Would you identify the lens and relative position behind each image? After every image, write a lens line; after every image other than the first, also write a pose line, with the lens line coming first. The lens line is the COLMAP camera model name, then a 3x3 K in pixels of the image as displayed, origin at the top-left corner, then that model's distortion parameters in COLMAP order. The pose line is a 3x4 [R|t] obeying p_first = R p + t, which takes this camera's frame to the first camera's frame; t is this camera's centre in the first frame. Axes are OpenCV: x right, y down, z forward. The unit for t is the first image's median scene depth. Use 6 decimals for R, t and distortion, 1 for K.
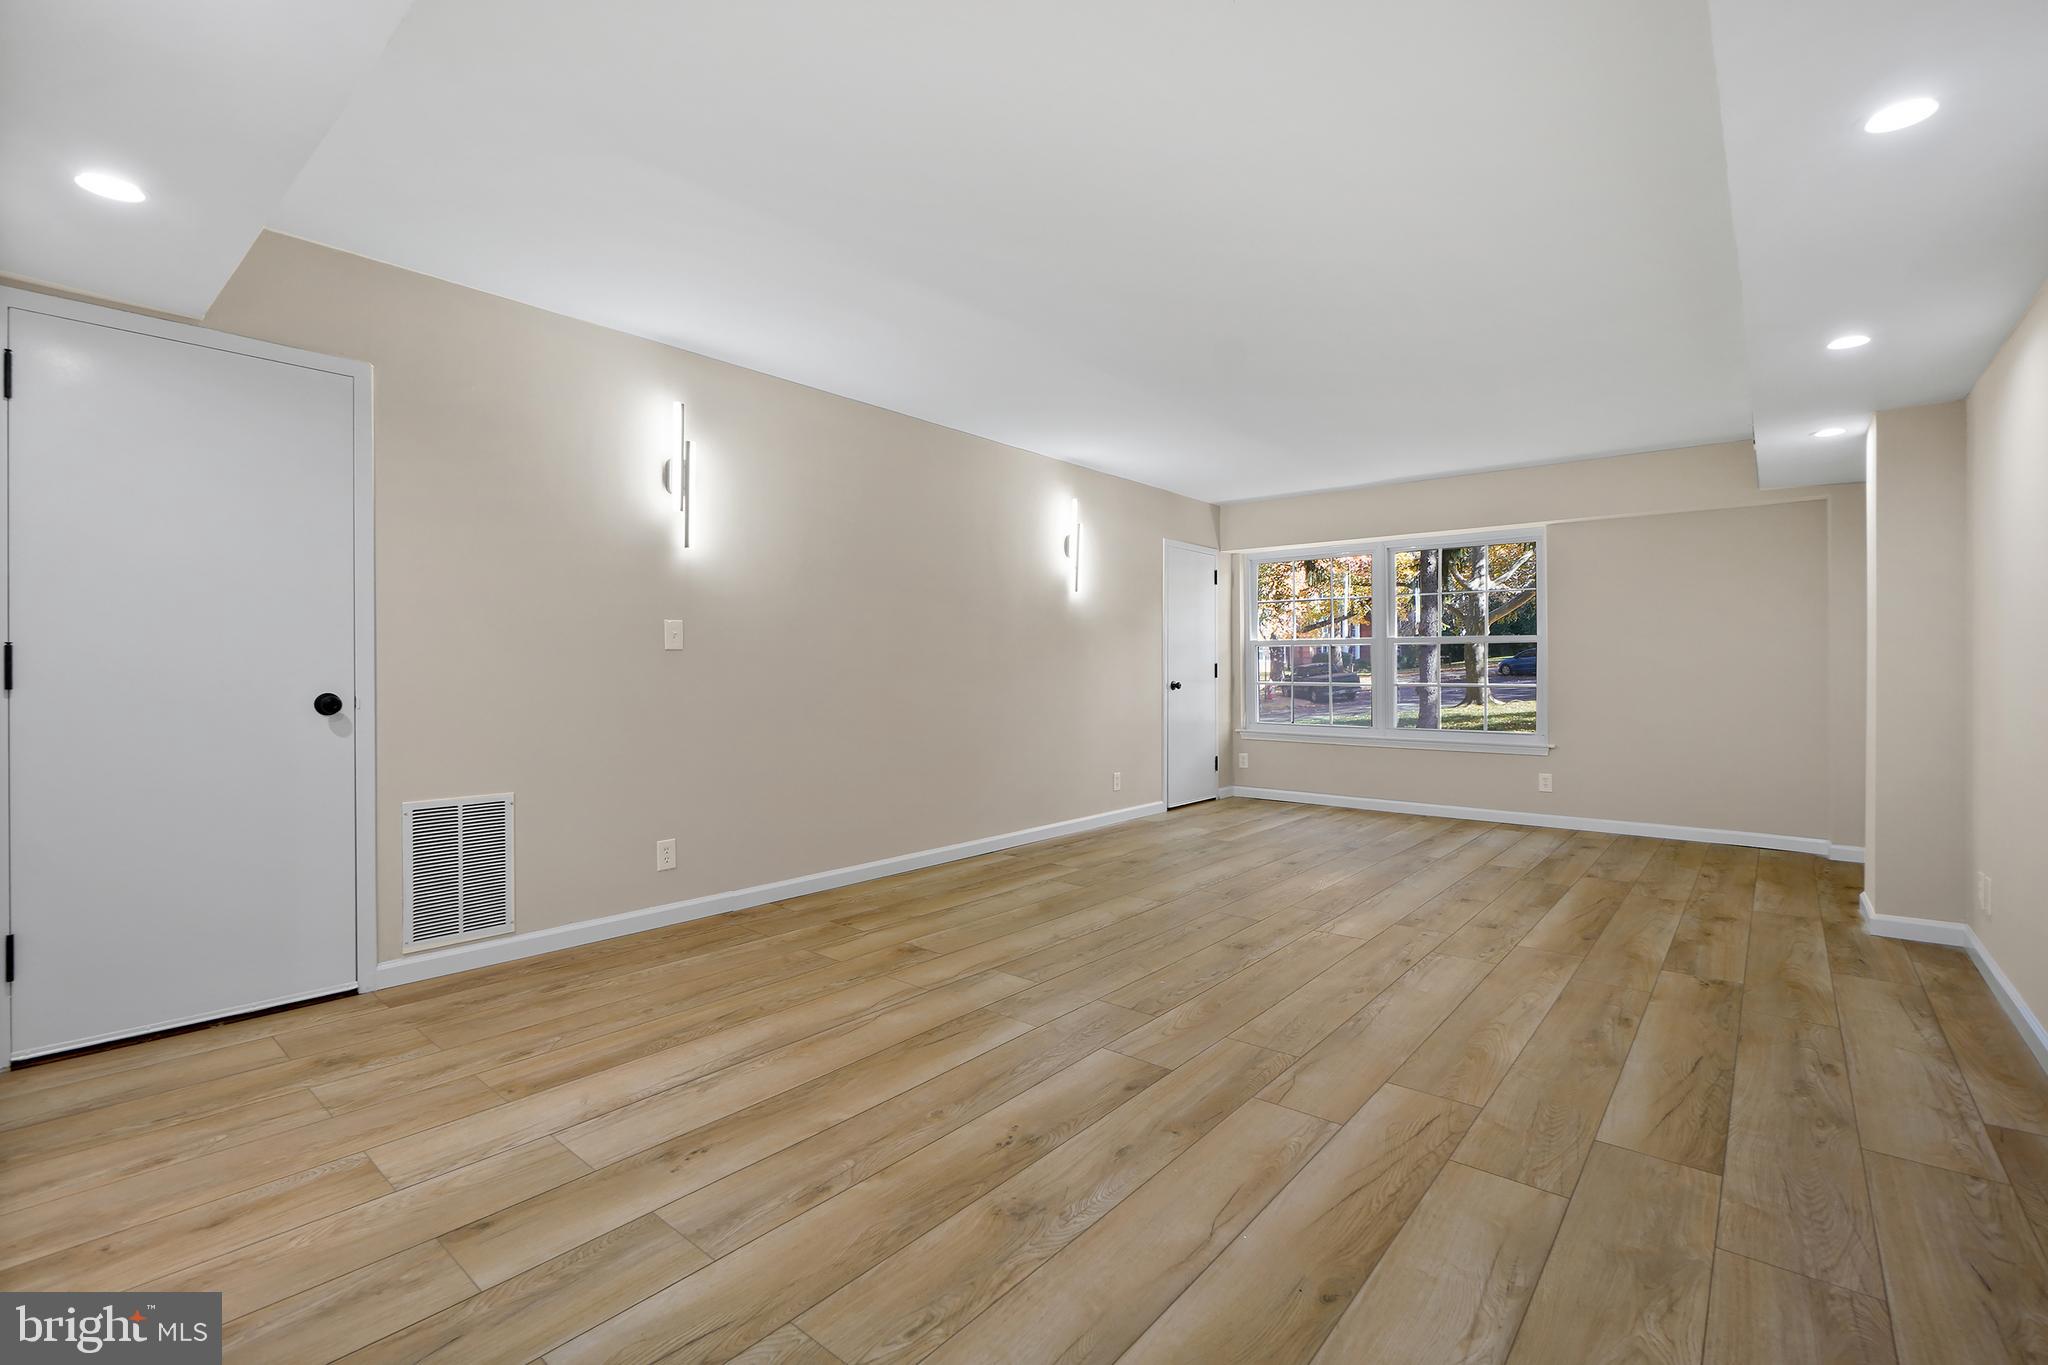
lens RADIAL K [[904.8, 0, 1016.9], [0, 904.8, 668.0], [0, 0, 1]] dist [-0.004599, -0.000651]
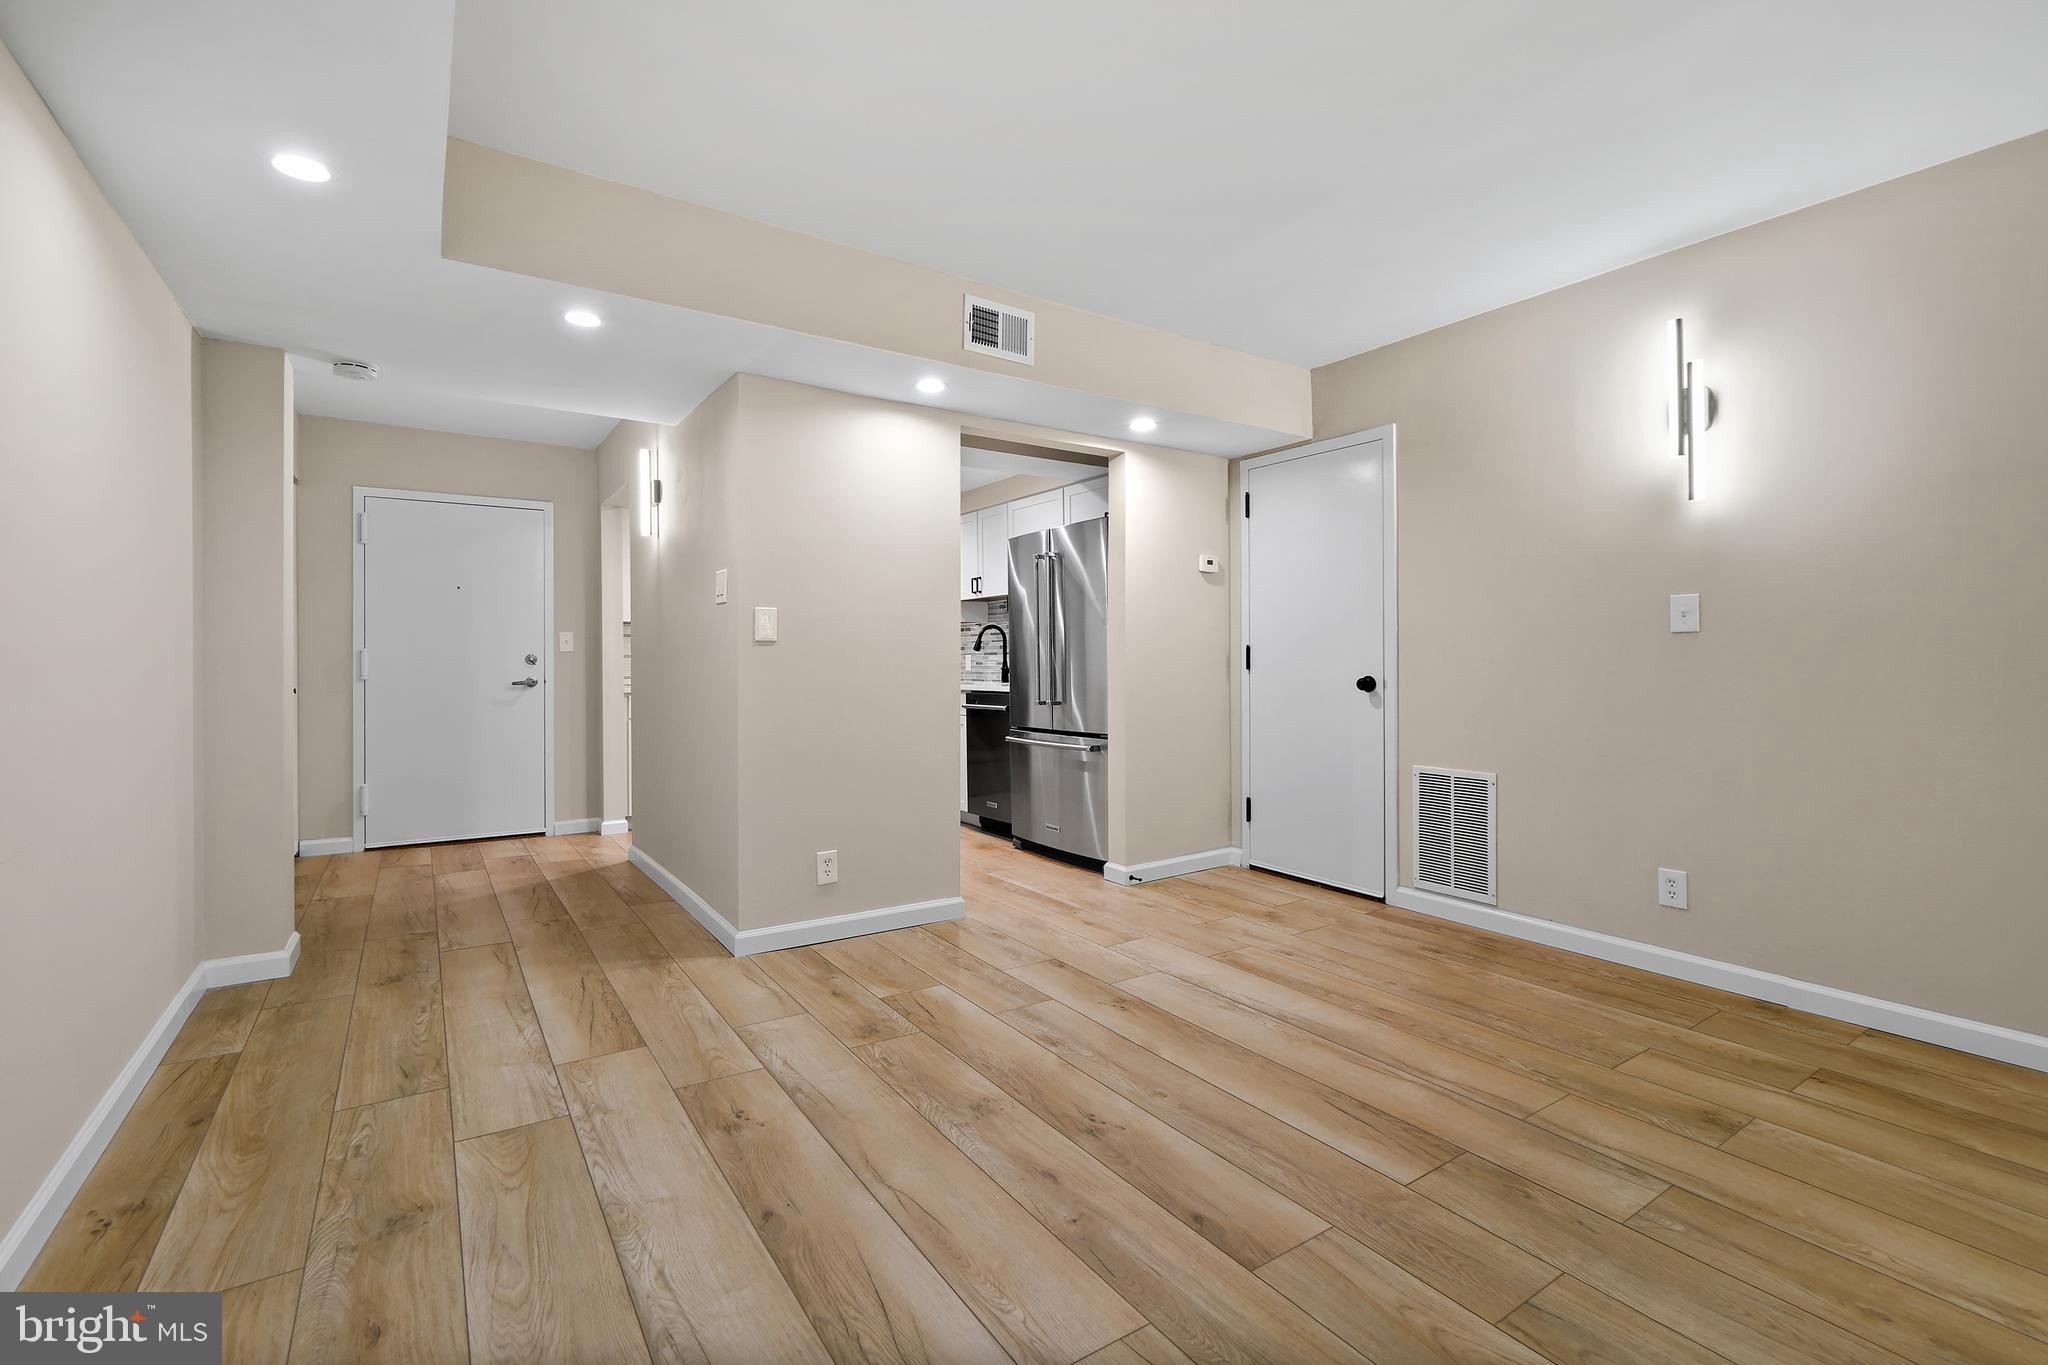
lens RADIAL K [[891.7, 0, 992.5], [0, 891.7, 661.9], [0, 0, 1]] dist [-0.000045, -0.000284]
pose [[-0.293244, 0.001048, -0.956037, 0.586664], [0.003215, 0.999995, 0.000110, 0.003884], [0.956032, -0.003042, -0.293245, 0.706257]]
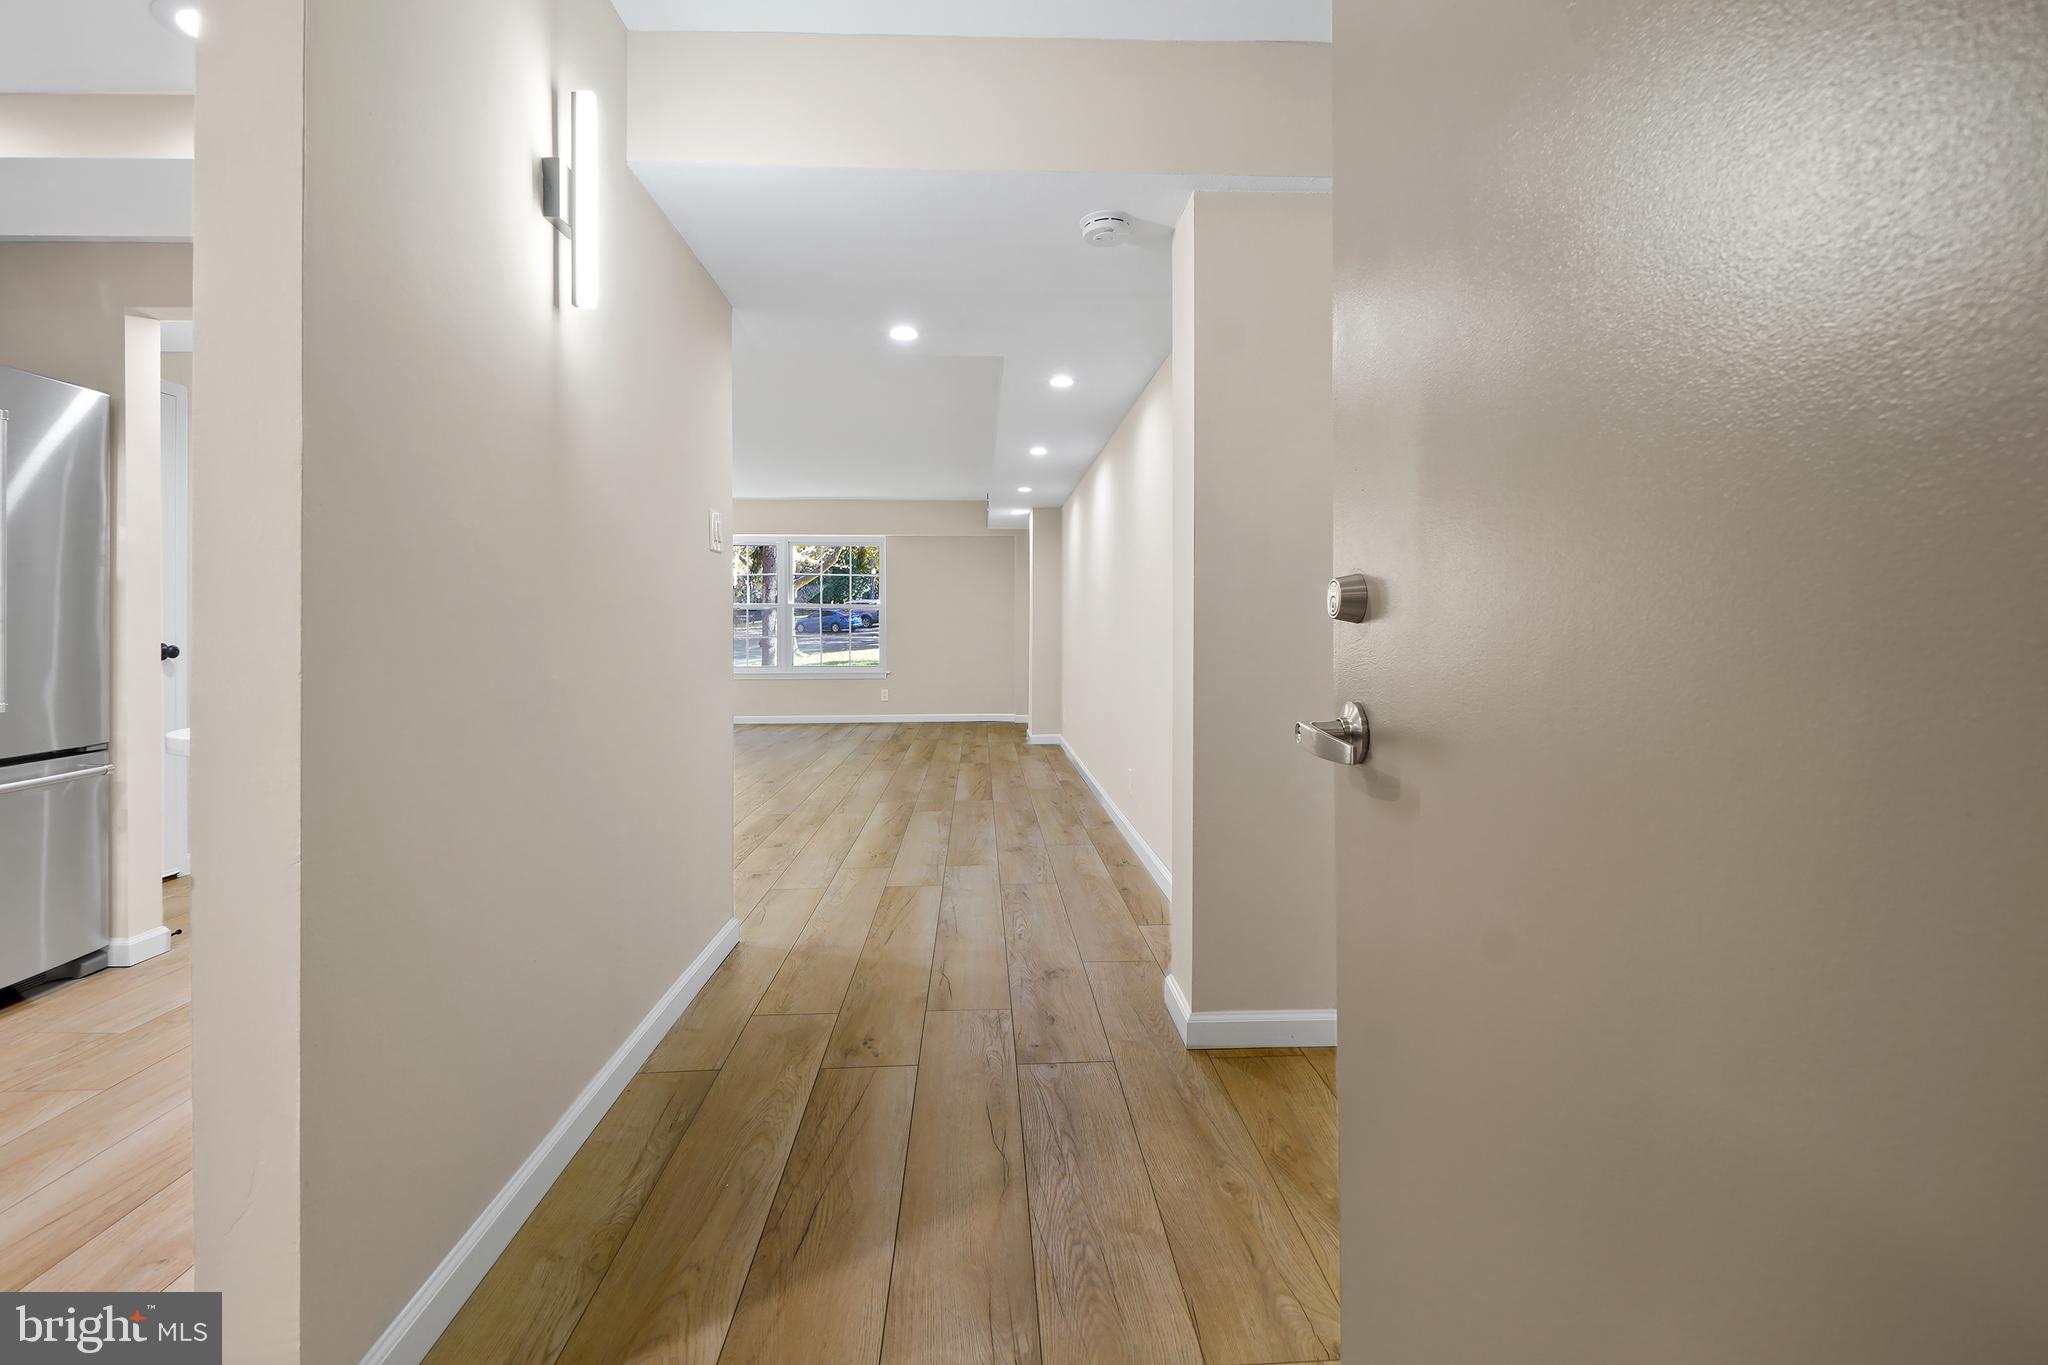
lens RADIAL K [[904.8, 0, 1016.9], [0, 904.8, 668.0], [0, 0, 1]] dist [-0.004599, -0.000651]
pose [[0.735767, -0.029663, 0.676585, -0.588156], [-0.001722, 0.998955, 0.045670, 0.004732], [-0.677232, -0.034768, 0.734947, -0.618692]]
